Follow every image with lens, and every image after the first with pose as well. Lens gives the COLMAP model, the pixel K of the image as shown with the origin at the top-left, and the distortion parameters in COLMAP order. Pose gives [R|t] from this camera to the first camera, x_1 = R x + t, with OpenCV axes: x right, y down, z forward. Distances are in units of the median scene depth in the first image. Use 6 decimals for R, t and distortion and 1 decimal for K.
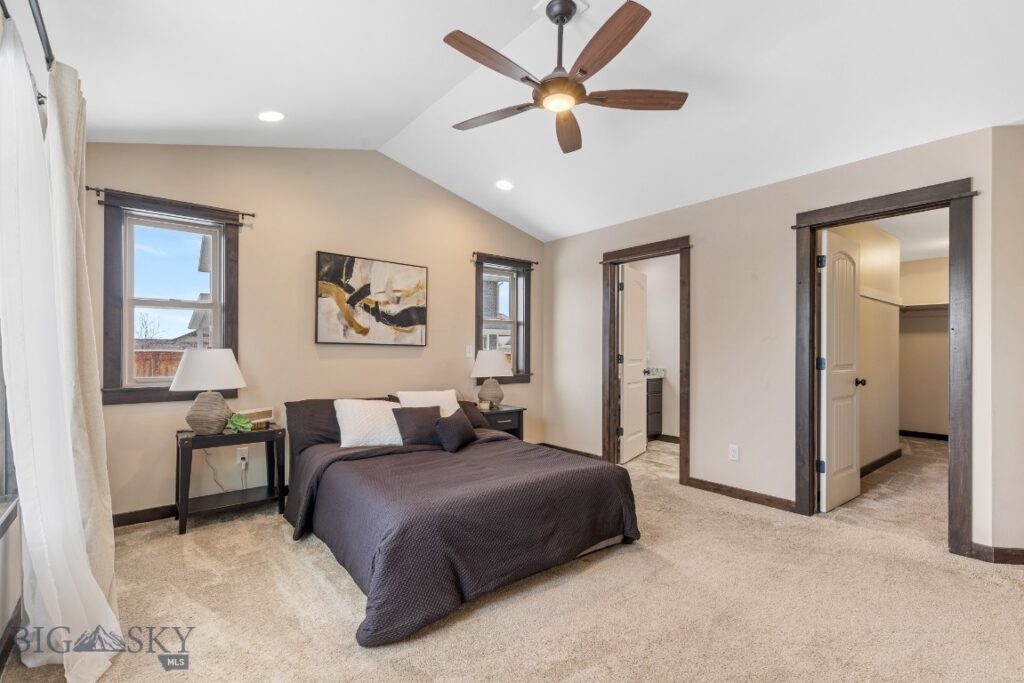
lens RADIAL K [[466.5, 0, 513.9], [0, 466.5, 346.8], [0, 0, 1]] dist [0.002966, -0.000138]
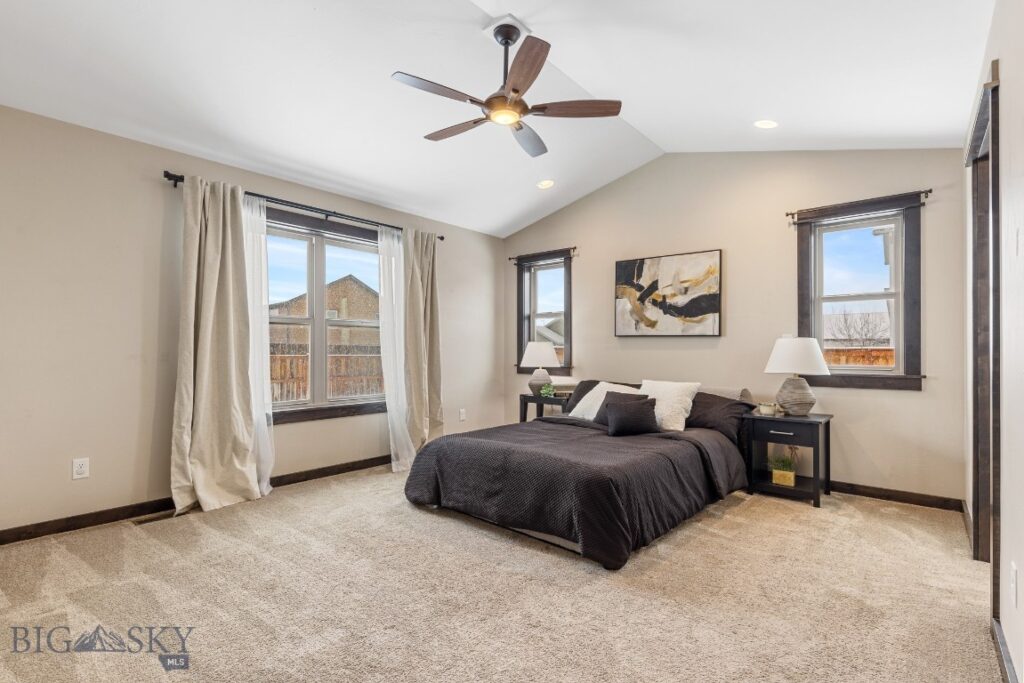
lens RADIAL K [[506.7, 0, 508.7], [0, 506.7, 339.8], [0, 0, 1]] dist [-0.001454, -0.000063]
pose [[0.150431, -0.007086, -0.988595, 0.793513], [0.026558, 0.999642, -0.003124, -0.001942], [0.988264, -0.025785, 0.150565, 0.478386]]
